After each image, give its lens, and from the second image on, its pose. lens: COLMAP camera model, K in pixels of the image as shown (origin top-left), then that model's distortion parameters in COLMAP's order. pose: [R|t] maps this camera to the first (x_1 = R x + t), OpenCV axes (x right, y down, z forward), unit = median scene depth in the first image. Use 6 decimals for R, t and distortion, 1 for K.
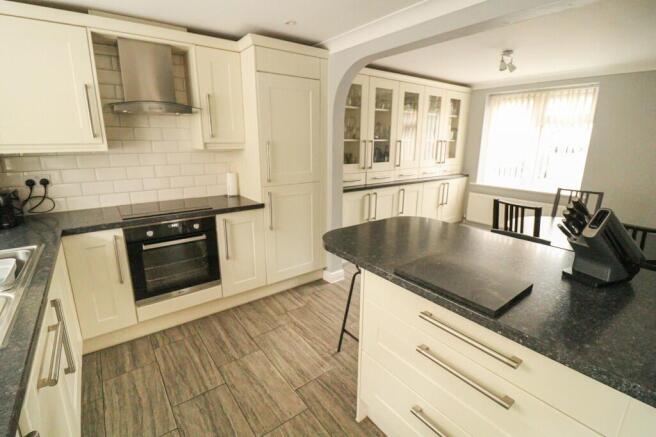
lens RADIAL K [[309.5, 0, 328.0], [0, 309.5, 213.6], [0, 0, 1]] dist [0.010012, -0.016550]
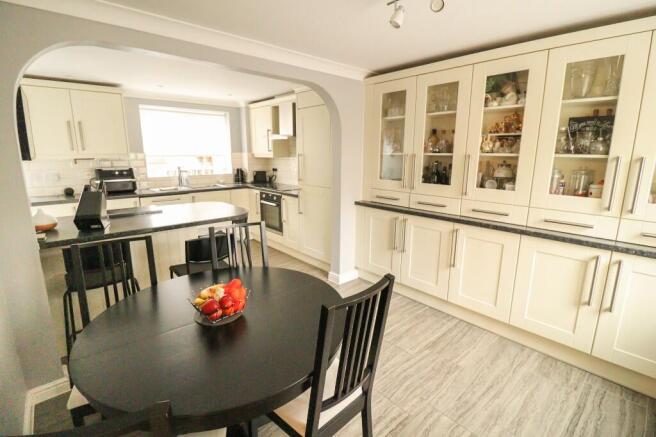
lens RADIAL K [[309.5, 0, 328.0], [0, 309.5, 213.6], [0, 0, 1]] dist [0.010012, -0.016550]
pose [[0.066750, 0.190294, -0.979455, 0.859127], [-0.239757, 0.955942, 0.169387, -0.156399], [0.968536, 0.223524, 0.109433, 0.665543]]
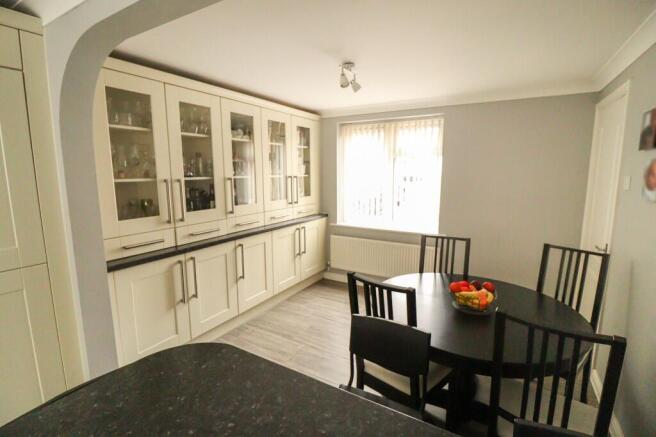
lens RADIAL K [[309.5, 0, 328.0], [0, 309.5, 213.6], [0, 0, 1]] dist [0.010012, -0.016550]
pose [[0.925778, -0.060799, 0.373148, 0.168022], [0.096851, 0.992188, -0.078625, -0.074873], [-0.365452, 0.108929, 0.924434, 0.260381]]
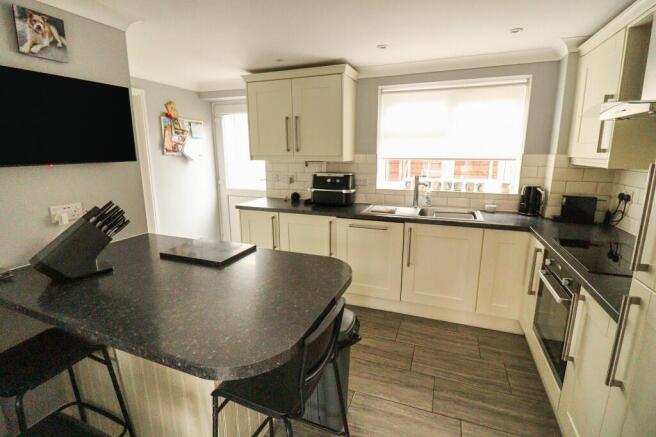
lens RADIAL K [[309.5, 0, 328.0], [0, 309.5, 213.6], [0, 0, 1]] dist [0.010012, -0.016550]
pose [[-0.852632, 0.098426, -0.513158, 0.208821], [-0.127953, 0.912866, 0.387691, -0.172763], [0.506604, 0.396218, -0.765744, 0.708485]]
